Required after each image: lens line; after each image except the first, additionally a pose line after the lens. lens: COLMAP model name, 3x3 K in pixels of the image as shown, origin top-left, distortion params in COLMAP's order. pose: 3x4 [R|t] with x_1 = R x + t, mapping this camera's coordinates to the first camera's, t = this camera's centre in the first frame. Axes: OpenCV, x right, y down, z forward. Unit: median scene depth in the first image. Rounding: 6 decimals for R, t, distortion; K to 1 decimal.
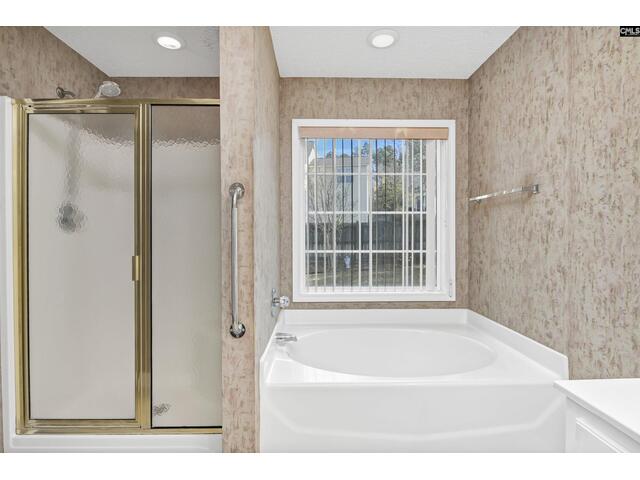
lens RADIAL K [[328.9, 0, 320.1], [0, 328.9, 228.8], [0, 0, 1]] dist [-0.002996, -0.001221]
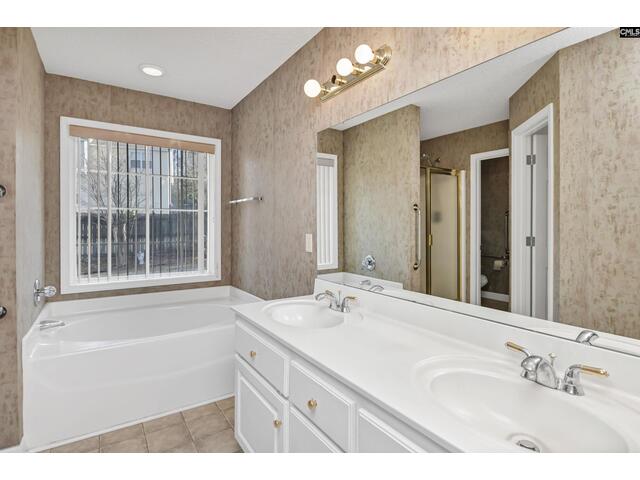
lens RADIAL K [[328.9, 0, 320.1], [0, 328.9, 228.8], [0, 0, 1]] dist [-0.002996, -0.001221]
pose [[0.837583, 0.004347, 0.546293, 0.036280], [-0.014943, 0.999776, 0.014956, -0.007260], [-0.546106, -0.020690, 0.837461, -0.313519]]
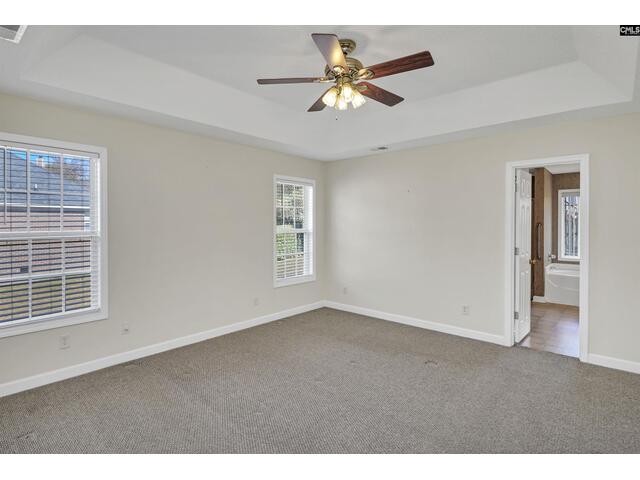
lens RADIAL K [[328.9, 0, 320.1], [0, 328.9, 228.8], [0, 0, 1]] dist [-0.002996, -0.001221]
pose [[0.742220, 0.014508, -0.669999, 0.261299], [0.005789, 0.999590, 0.028058, -0.104090], [0.670131, -0.024704, 0.741831, -2.215647]]
